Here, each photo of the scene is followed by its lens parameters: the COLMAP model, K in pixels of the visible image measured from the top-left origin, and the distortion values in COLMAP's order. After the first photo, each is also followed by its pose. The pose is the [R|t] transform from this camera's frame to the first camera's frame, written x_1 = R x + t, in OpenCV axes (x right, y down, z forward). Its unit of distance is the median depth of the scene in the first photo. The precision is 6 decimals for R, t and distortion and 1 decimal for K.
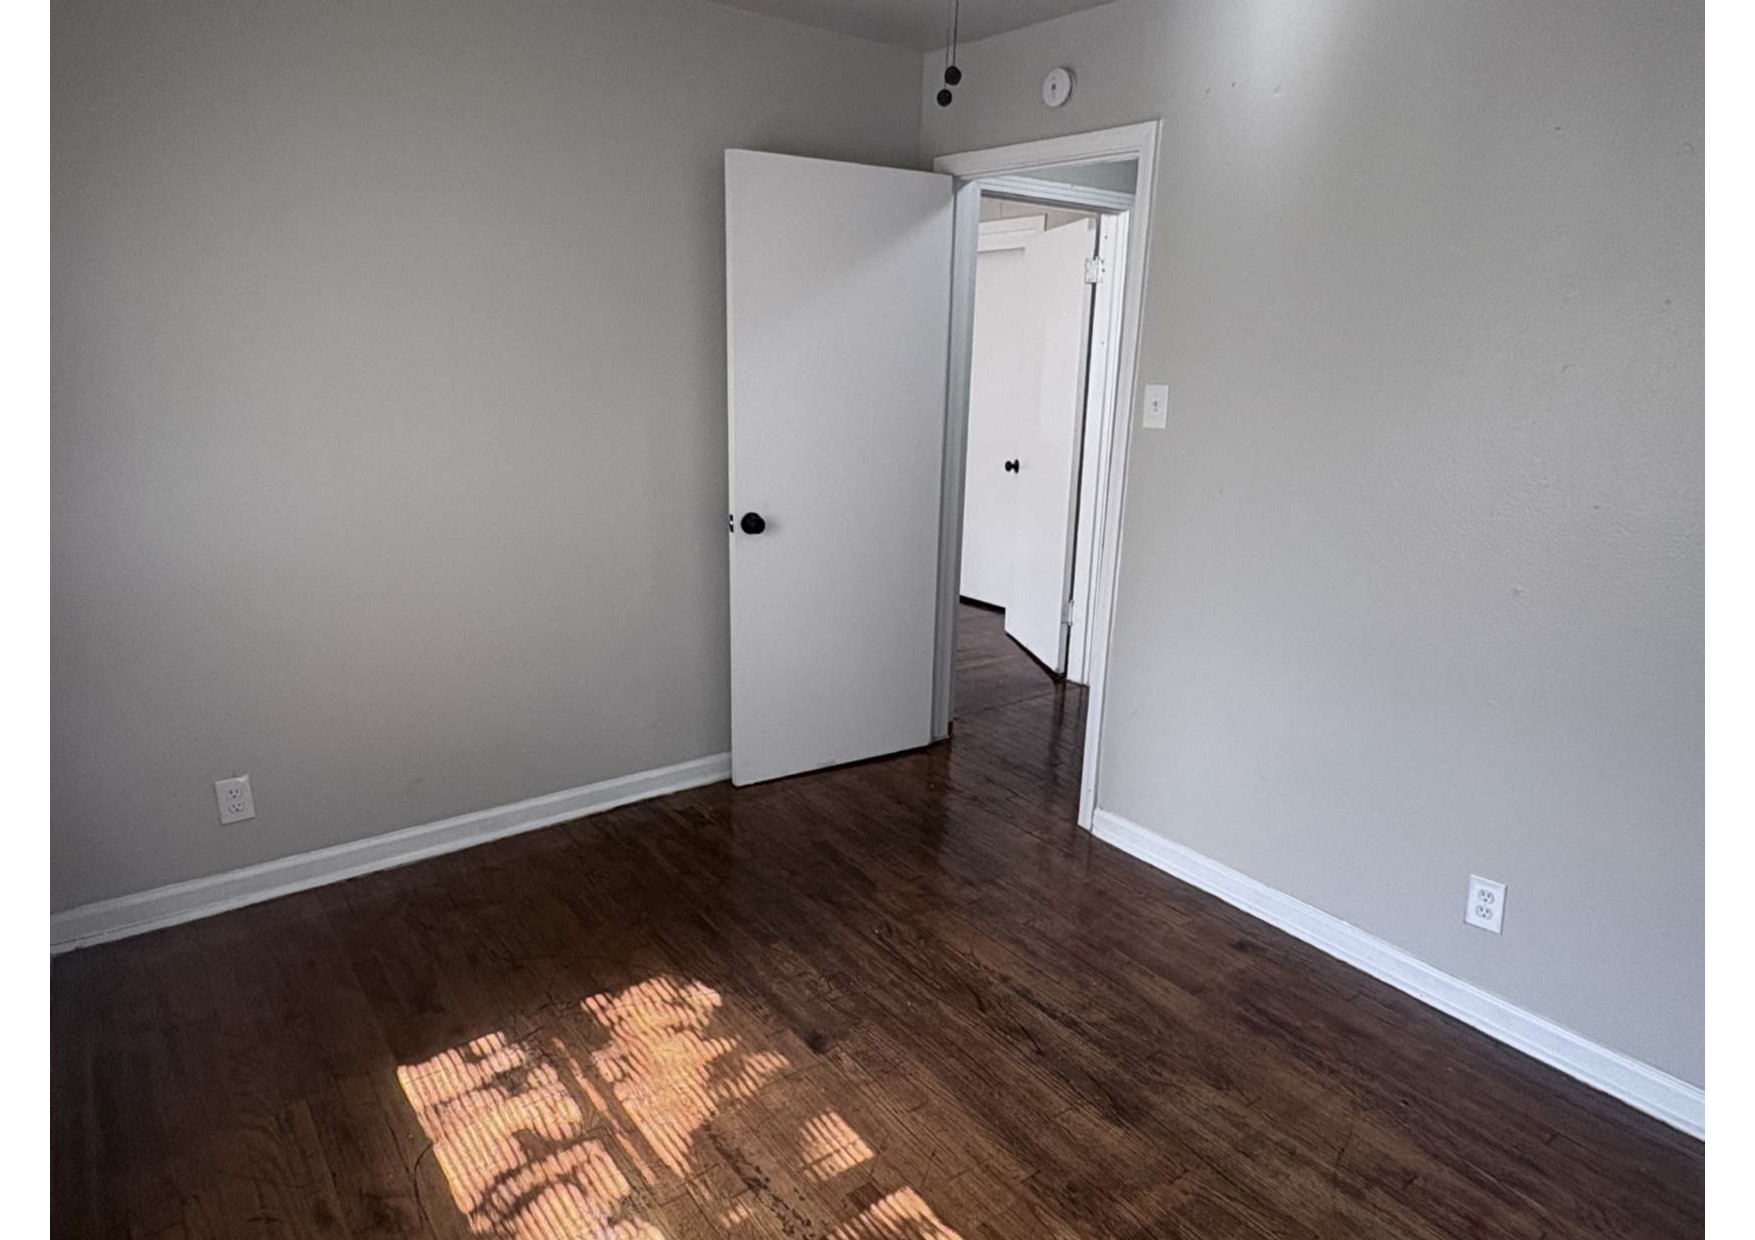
lens RADIAL K [[1053.8, 0, 877.5], [0, 1053.8, 620.0], [0, 0, 1]] dist [0.002571, 0.001019]
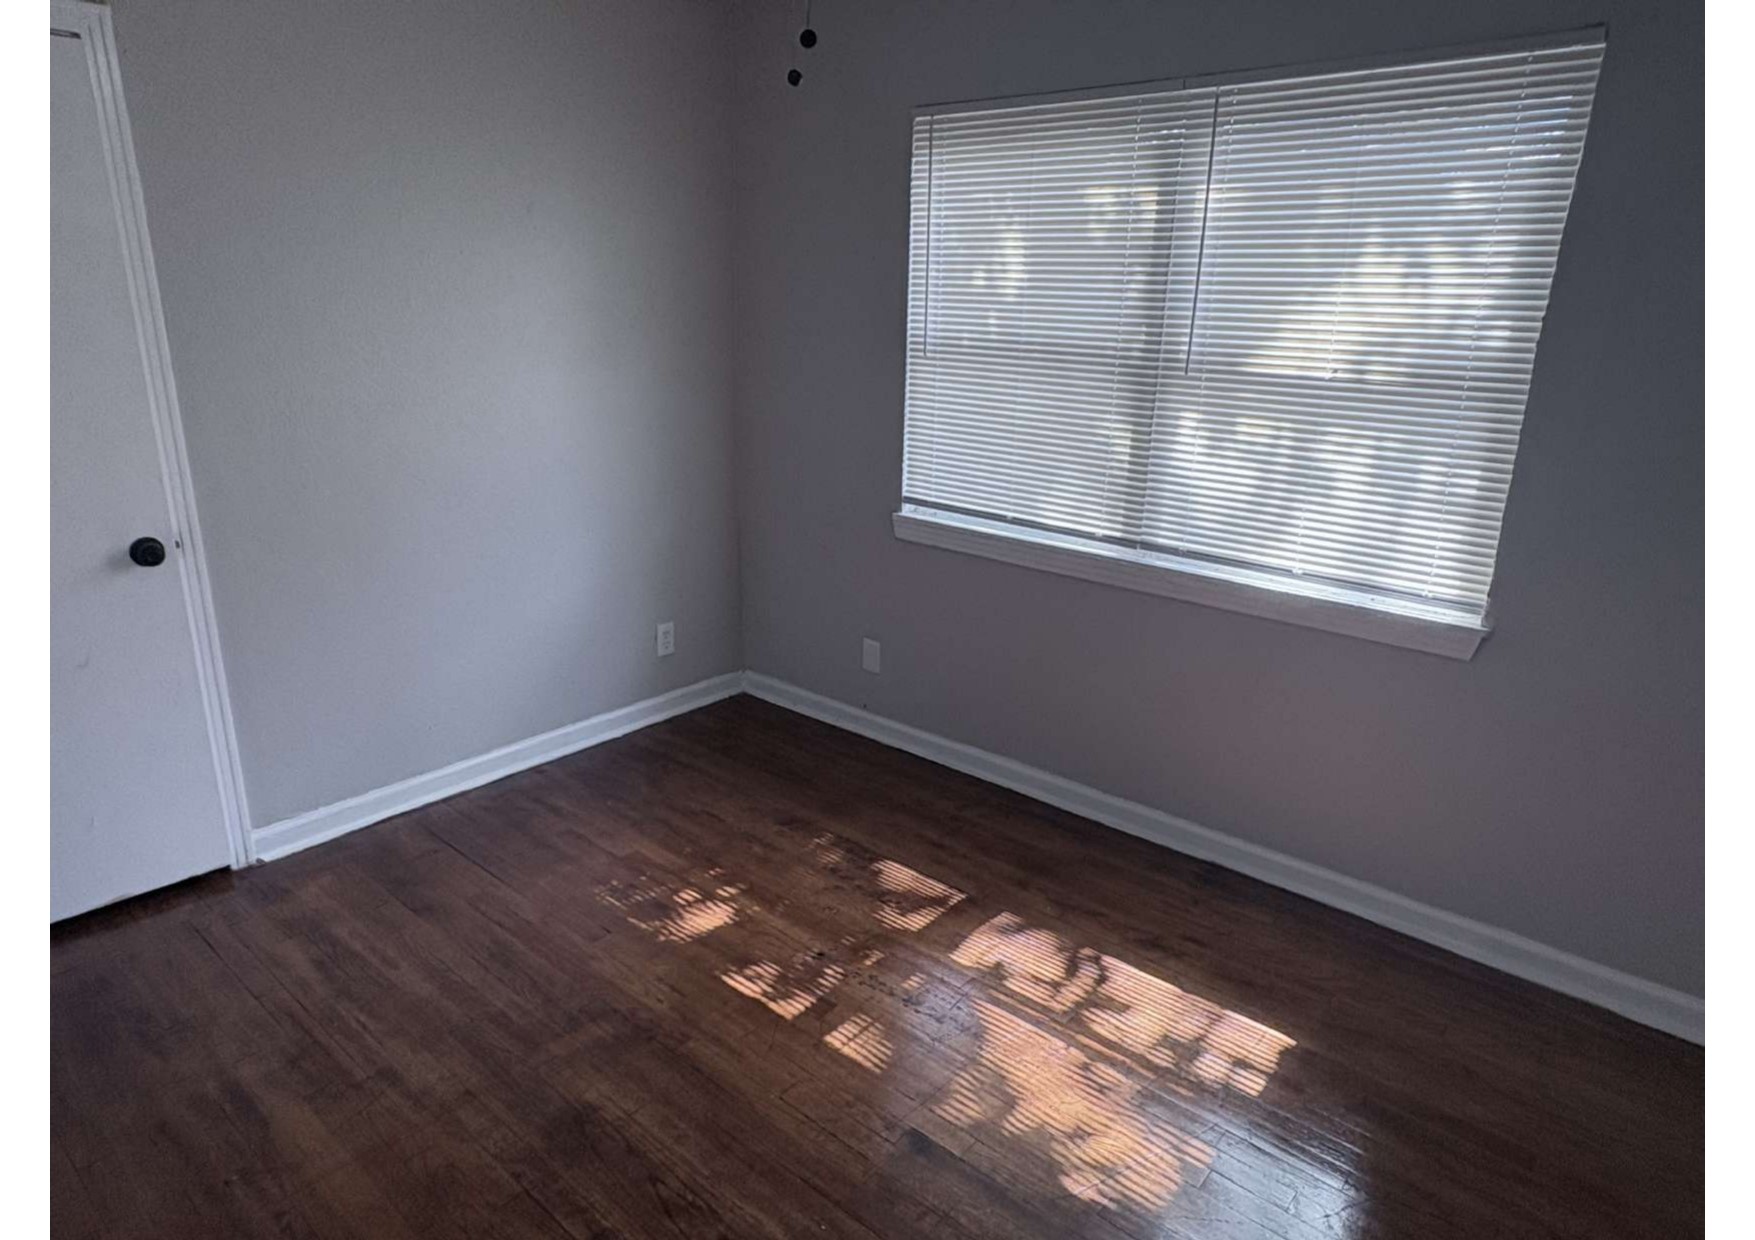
lens RADIAL K [[1053.8, 0, 877.5], [0, 1053.8, 620.0], [0, 0, 1]] dist [0.002571, 0.001019]
pose [[-0.975779, 0.019508, -0.217885, 0.173796], [-0.100116, 0.845761, 0.524085, -0.458130], [0.194502, 0.533205, -0.823323, 1.668376]]
